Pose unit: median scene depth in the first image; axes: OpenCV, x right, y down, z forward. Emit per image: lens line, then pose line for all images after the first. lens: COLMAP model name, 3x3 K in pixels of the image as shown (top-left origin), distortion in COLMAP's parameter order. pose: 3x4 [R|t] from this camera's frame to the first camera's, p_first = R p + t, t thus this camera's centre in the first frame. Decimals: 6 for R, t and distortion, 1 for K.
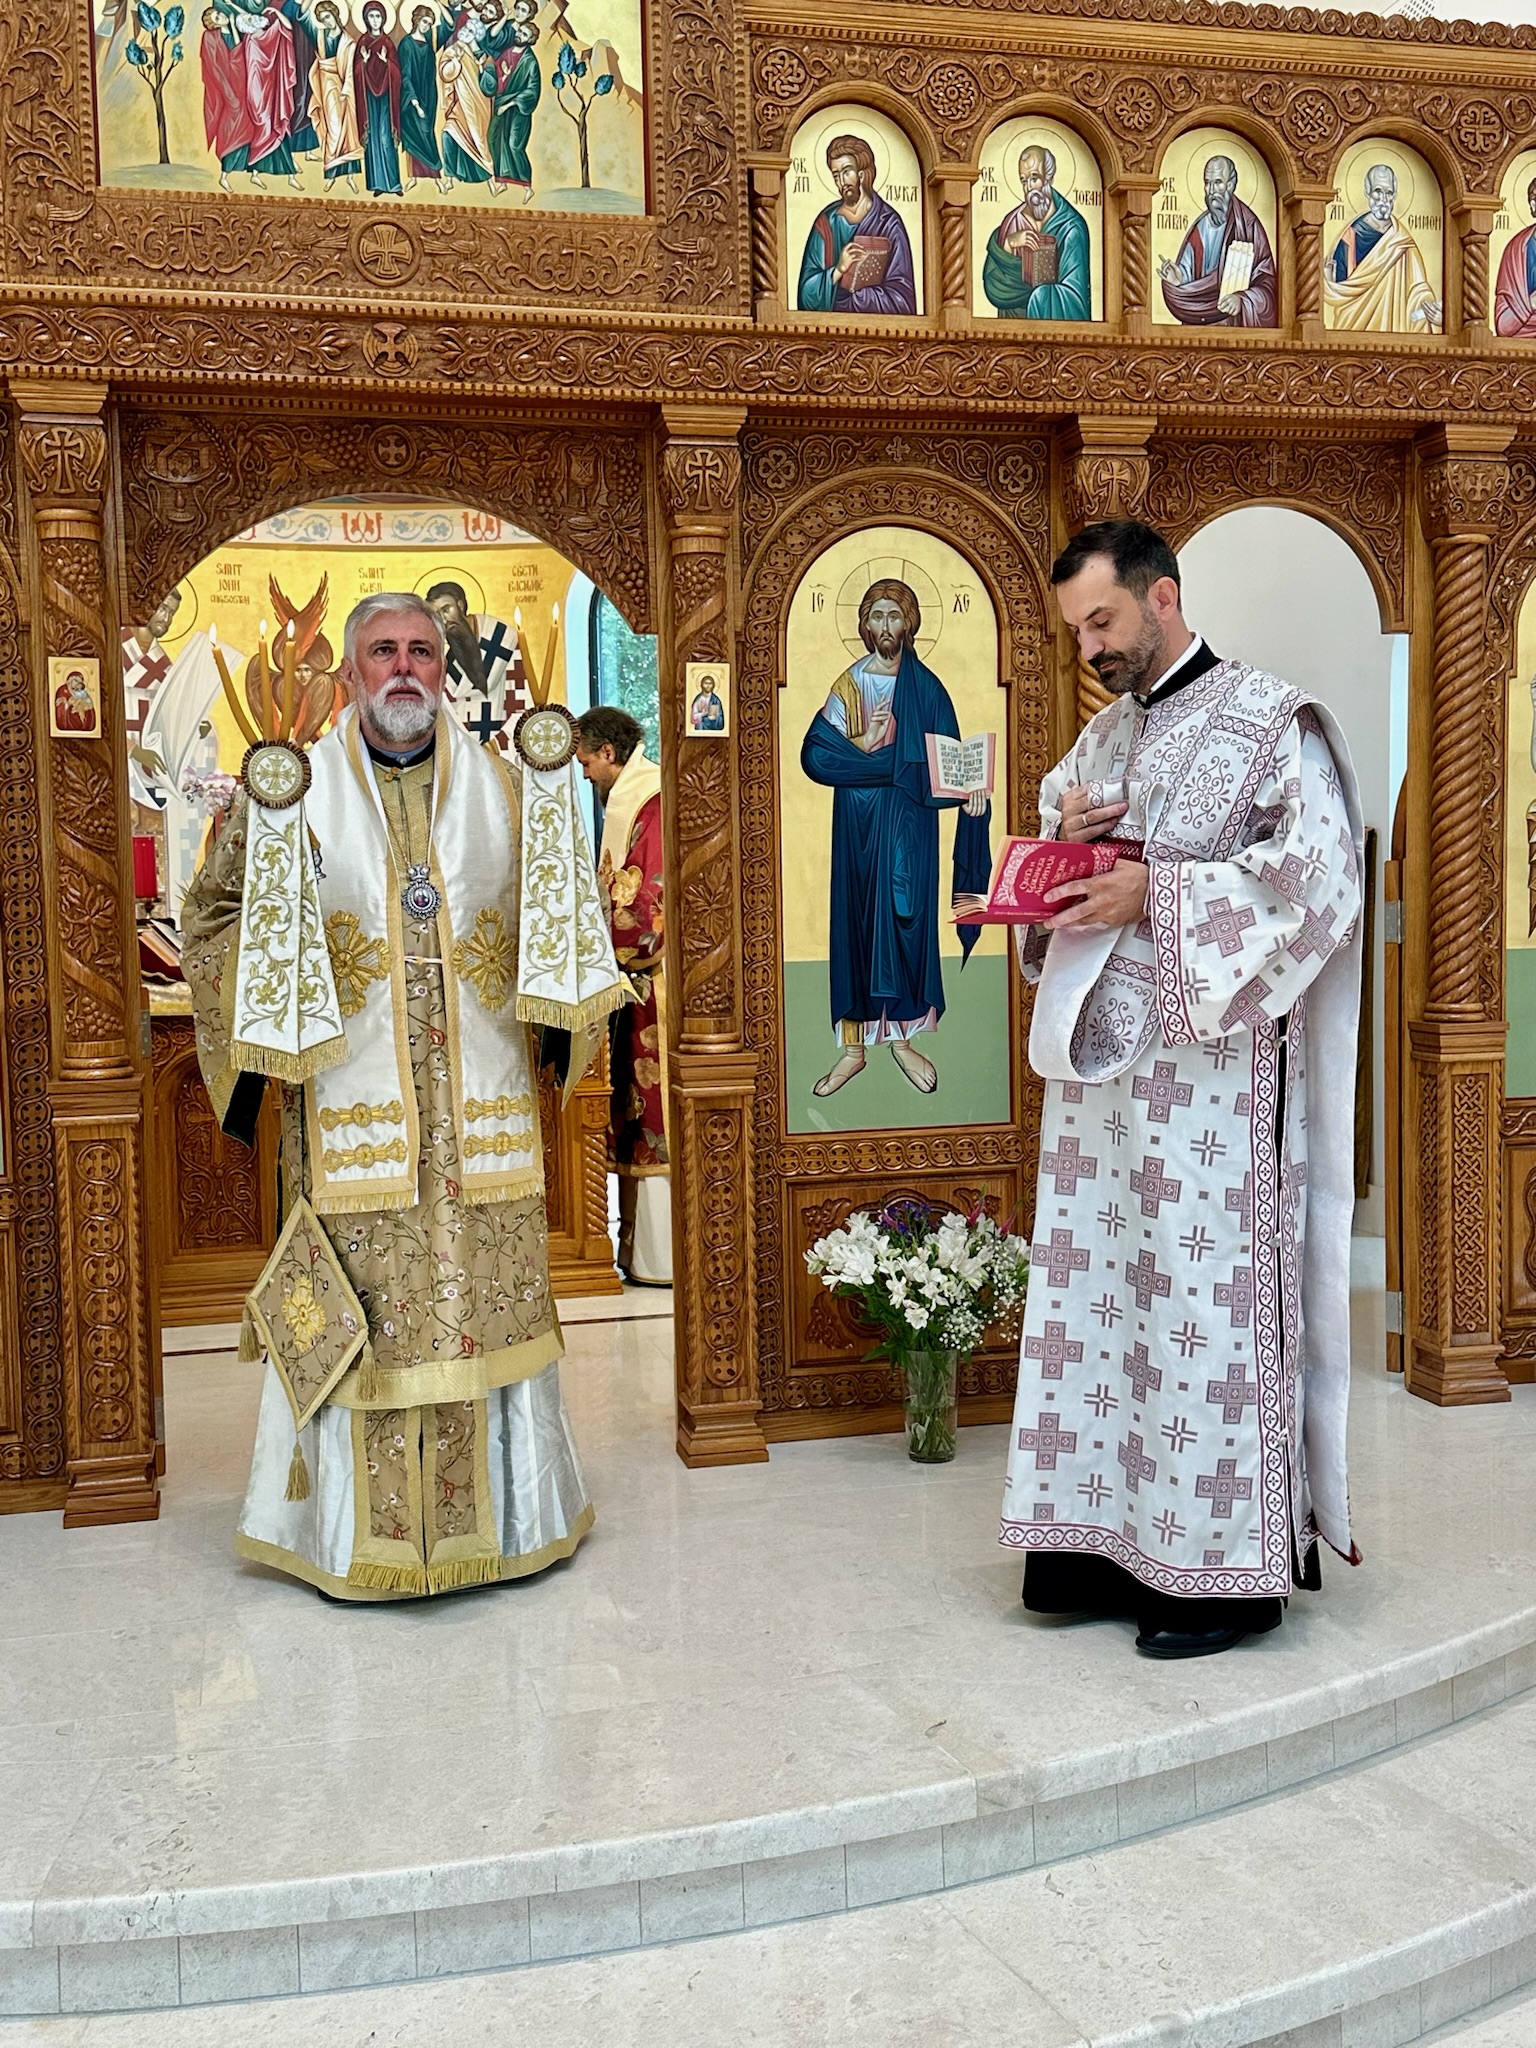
lens RADIAL K [[2110.2, 0, 764.1], [0, 2110.2, 1029.7], [0, 0, 1]] dist [0.204667, -0.479059]
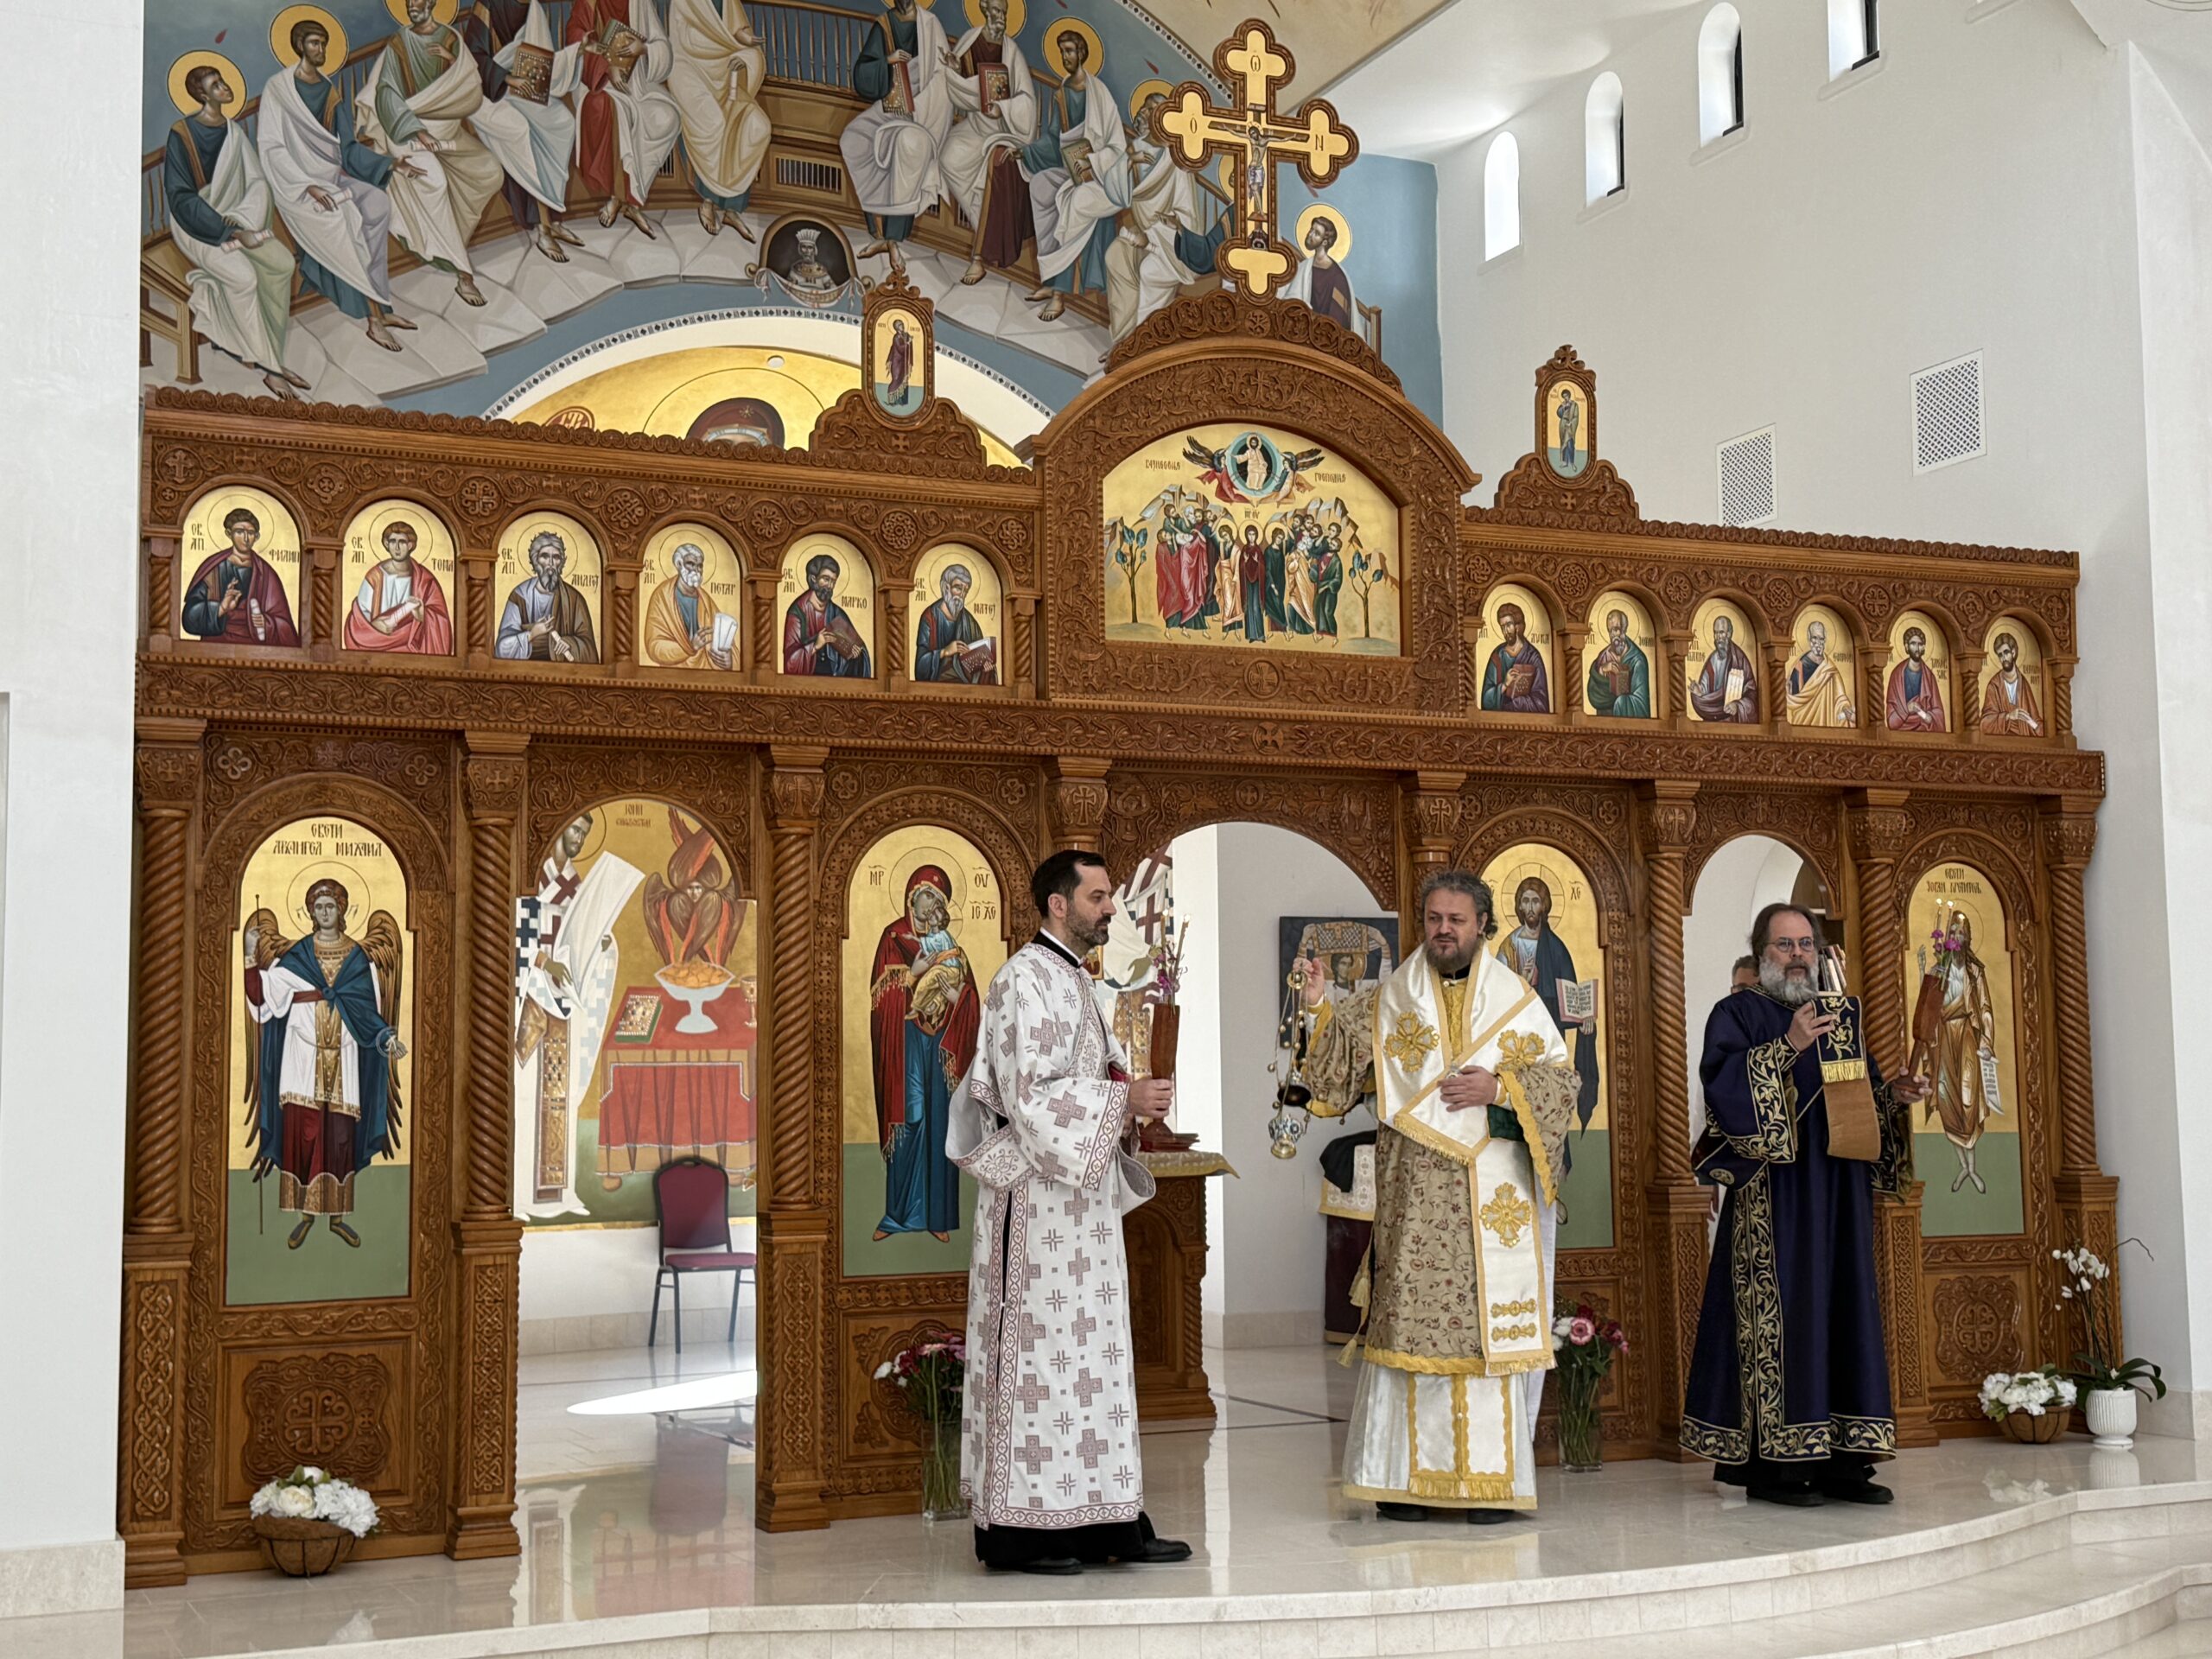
lens RADIAL K [[2870.5, 0, 1106.0], [0, 2870.5, 829.5], [0, 0, 1]] dist [0.160517, -0.030544]
pose [[0.981687, 0.025382, 0.188801, -0.649470], [0.006726, 0.985848, -0.167506, 0.098772], [-0.190381, 0.165708, 0.967624, -0.960907]]
